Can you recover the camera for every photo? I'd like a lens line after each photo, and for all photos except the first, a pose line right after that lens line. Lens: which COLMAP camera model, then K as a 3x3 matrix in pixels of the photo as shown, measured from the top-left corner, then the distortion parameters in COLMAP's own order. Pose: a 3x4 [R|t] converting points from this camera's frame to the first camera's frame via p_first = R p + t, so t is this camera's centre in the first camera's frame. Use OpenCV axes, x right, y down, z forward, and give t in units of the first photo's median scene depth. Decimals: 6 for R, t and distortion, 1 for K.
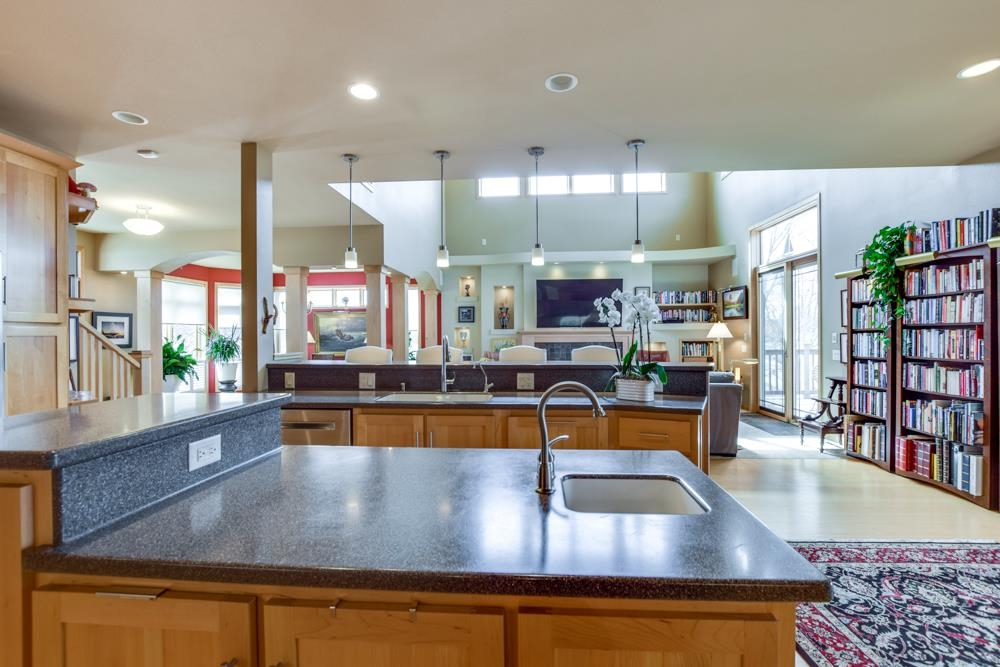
lens RADIAL K [[449.6, 0, 500.0], [0, 449.6, 333.5], [0, 0, 1]] dist [-0.030111, 0.007544]
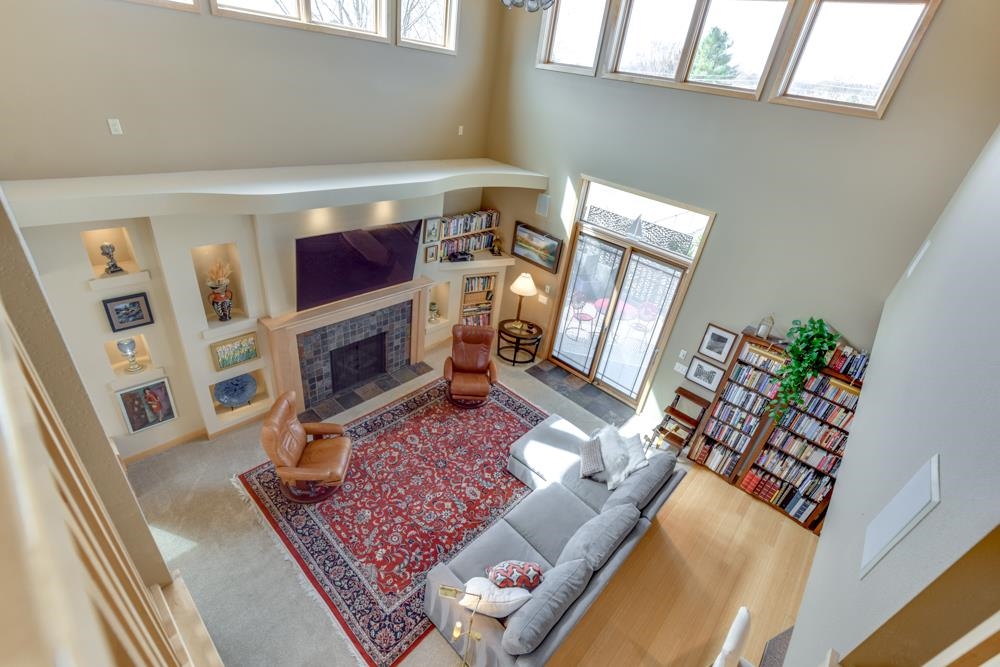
lens RADIAL K [[440.0, 0, 502.5], [0, 440.0, 335.7], [0, 0, 1]] dist [-0.029611, 0.007396]
pose [[0.610457, -0.326916, 0.721435, -0.406151], [-0.139218, 0.852378, 0.504054, -0.713923], [-0.779719, -0.408140, 0.474827, 1.174064]]
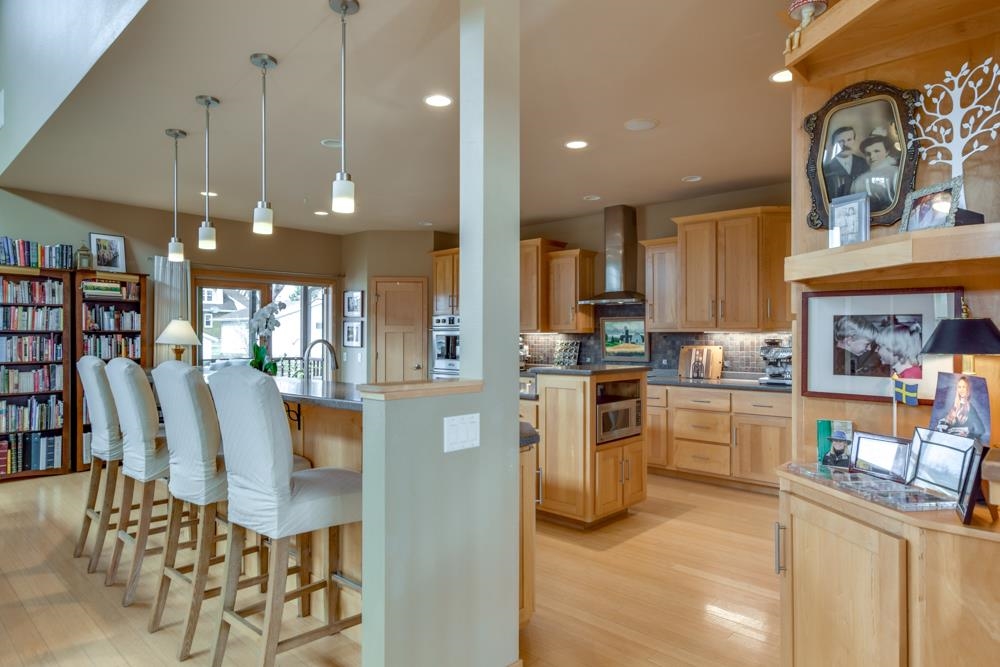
lens RADIAL K [[587.0, 0, 500.0], [0, 587.0, 333.5], [0, 0, 1]] dist [0.002760, 0.002499]
pose [[-0.778184, 0.009818, 0.627960, -0.840905], [0.001984, 0.999911, -0.013174, 0.006867], [-0.628033, -0.009006, -0.778134, 1.305828]]
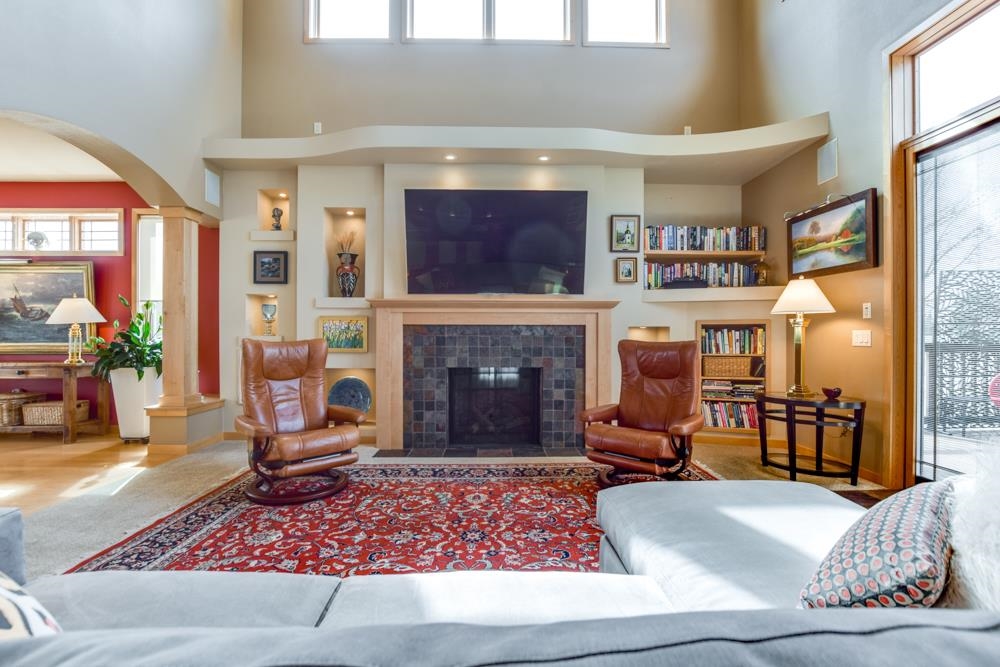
lens RADIAL K [[442.7, 0, 498.3], [0, 442.7, 330.7], [0, 0, 1]] dist [-0.018749, 0.001086]
pose [[0.995290, 0.008136, 0.096605, 0.301794], [-0.008230, 0.999966, 0.000569, 0.058645], [-0.096597, -0.001361, 0.995323, 1.208564]]
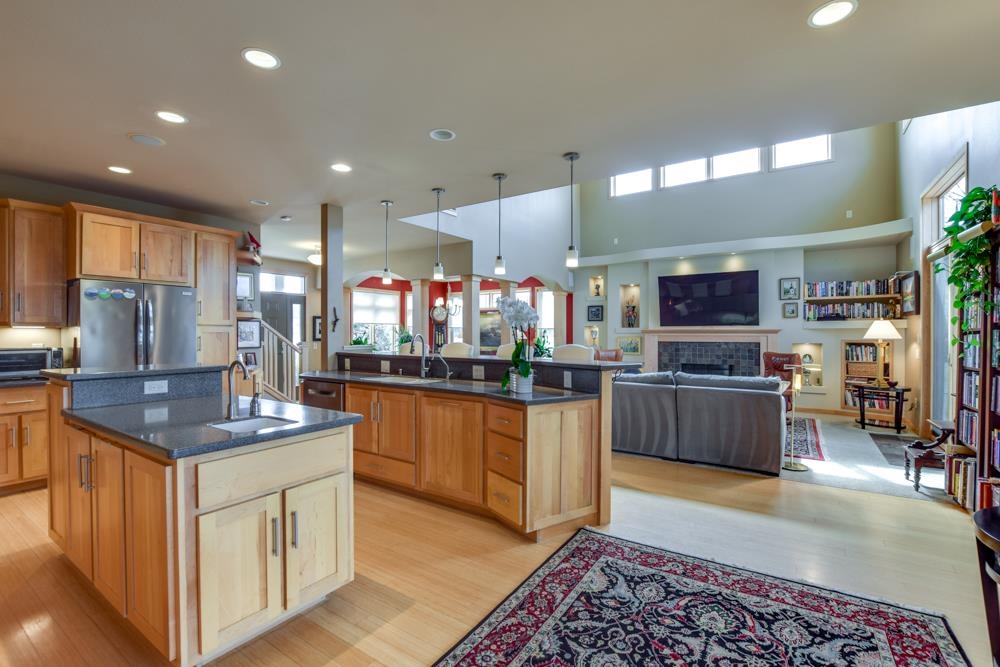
lens RADIAL K [[449.6, 0, 500.0], [0, 449.6, 333.5], [0, 0, 1]] dist [-0.030111, 0.007544]
pose [[0.869274, 0.007115, -0.494280, 0.592453], [-0.004042, 0.999965, 0.007286, -0.005812], [0.494314, -0.004335, 0.869272, -0.015516]]
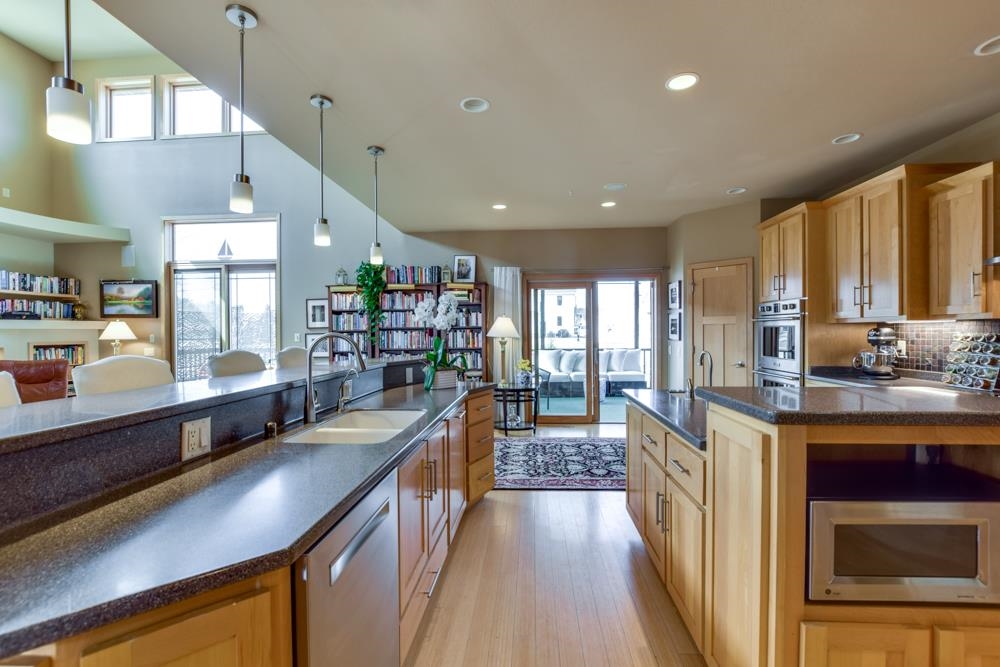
lens RADIAL K [[440.0, 0, 502.5], [0, 440.0, 335.7], [0, 0, 1]] dist [-0.029611, 0.007396]
pose [[-0.006834, -0.001399, 0.999976, -0.617534], [0.002873, 0.999995, 0.001419, 0.006696], [-0.999973, 0.002883, -0.006830, 0.613810]]
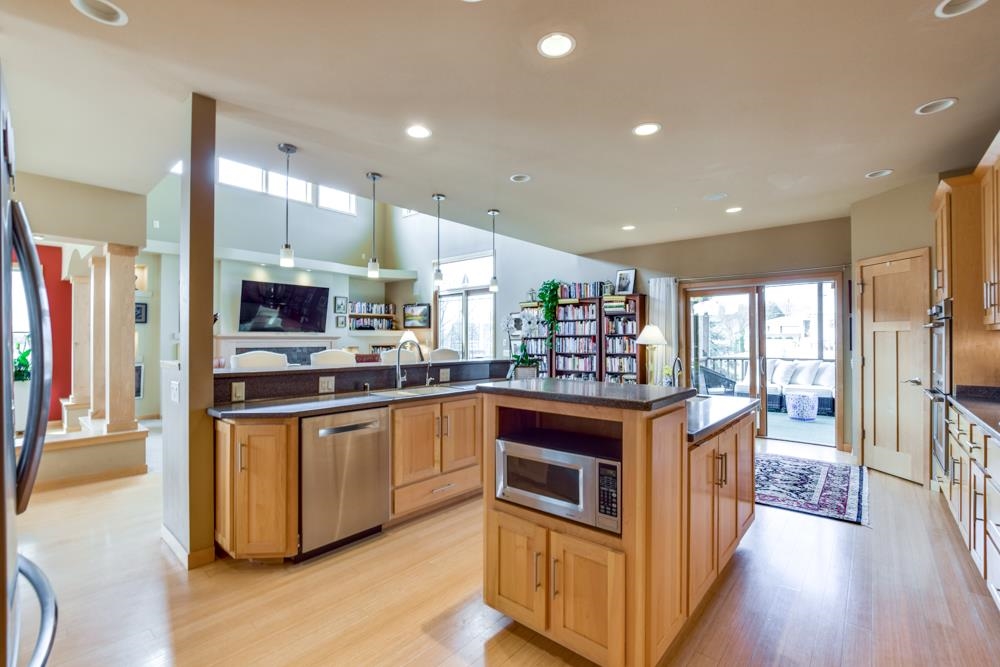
lens RADIAL K [[440.0, 0, 502.5], [0, 440.0, 335.7], [0, 0, 1]] dist [-0.029611, 0.007396]
pose [[0.588695, 0.012739, 0.808255, -0.735918], [-0.005861, 0.999917, -0.011491, 0.005105], [-0.808334, 0.002028, 0.588721, 0.100673]]
